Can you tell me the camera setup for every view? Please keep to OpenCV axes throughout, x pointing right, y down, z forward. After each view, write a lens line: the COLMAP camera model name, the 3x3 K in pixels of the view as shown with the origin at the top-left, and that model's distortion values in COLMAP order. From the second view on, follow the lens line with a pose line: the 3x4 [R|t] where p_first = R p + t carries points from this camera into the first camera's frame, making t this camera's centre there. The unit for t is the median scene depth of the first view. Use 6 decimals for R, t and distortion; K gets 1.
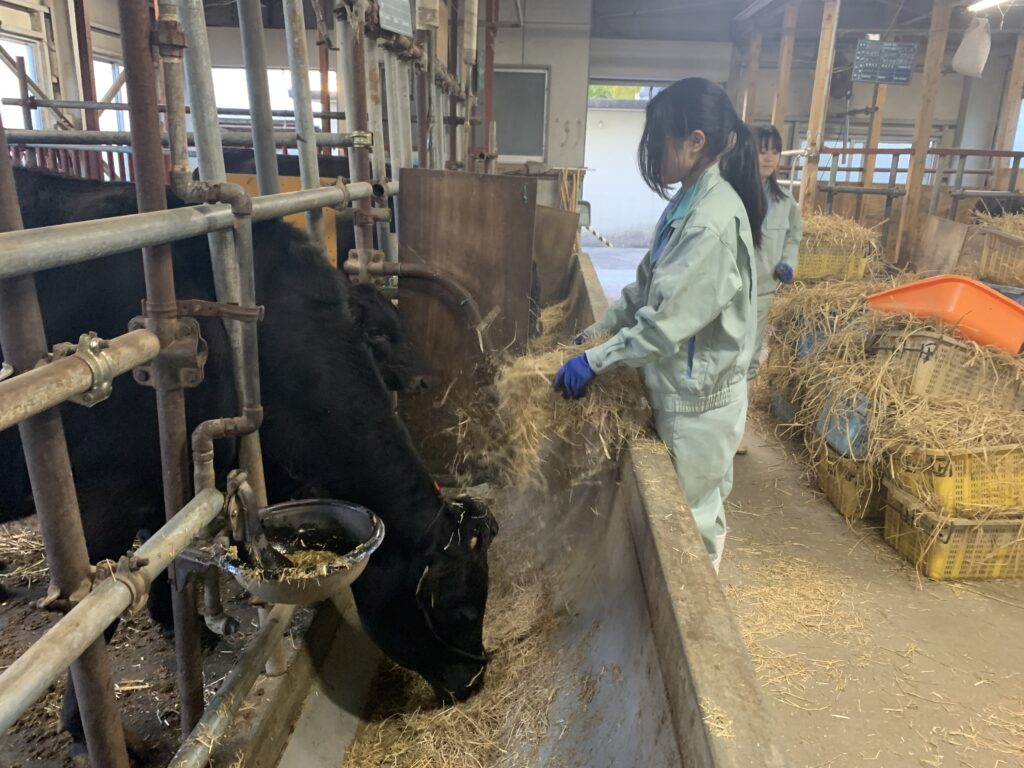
lens RADIAL K [[763.3, 0, 511.0], [0, 763.3, 386.1], [0, 0, 1]] dist [-0.005488, -0.006441]
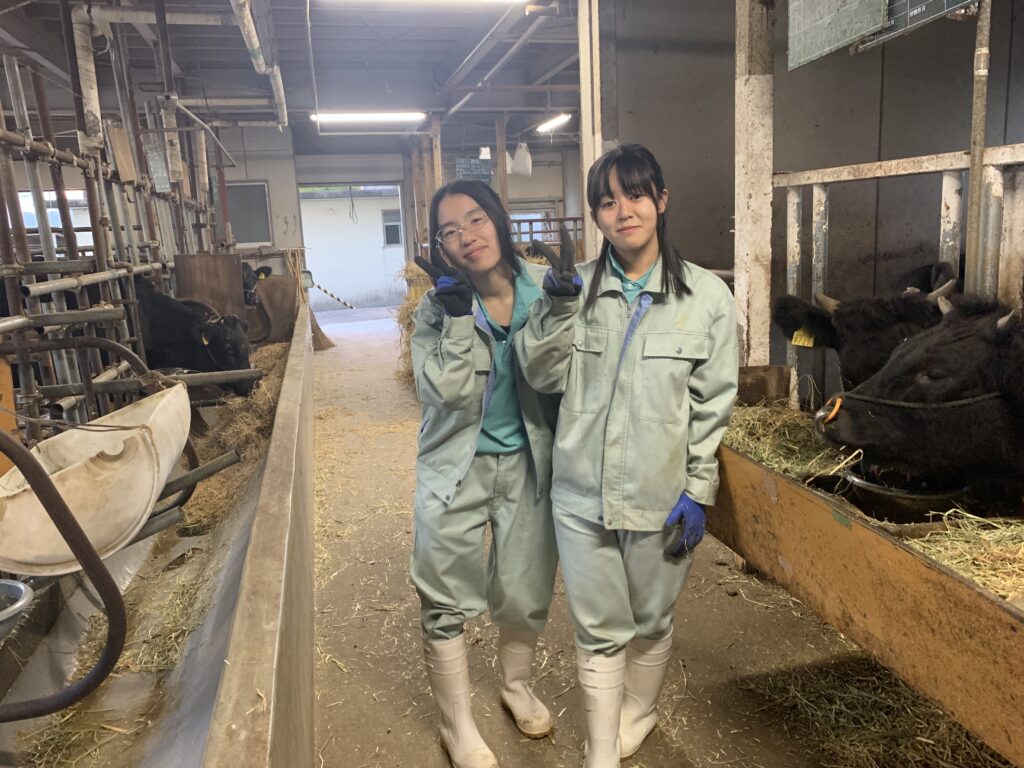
lens RADIAL K [[763.3, 0, 515.4], [0, 763.3, 381.8], [0, 0, 1]] dist [-0.005488, -0.006441]
pose [[0.950601, -0.126036, 0.283677, 0.061564], [0.153195, 0.985300, -0.075593, 0.200301], [-0.269979, 0.115316, 0.955936, -0.679509]]
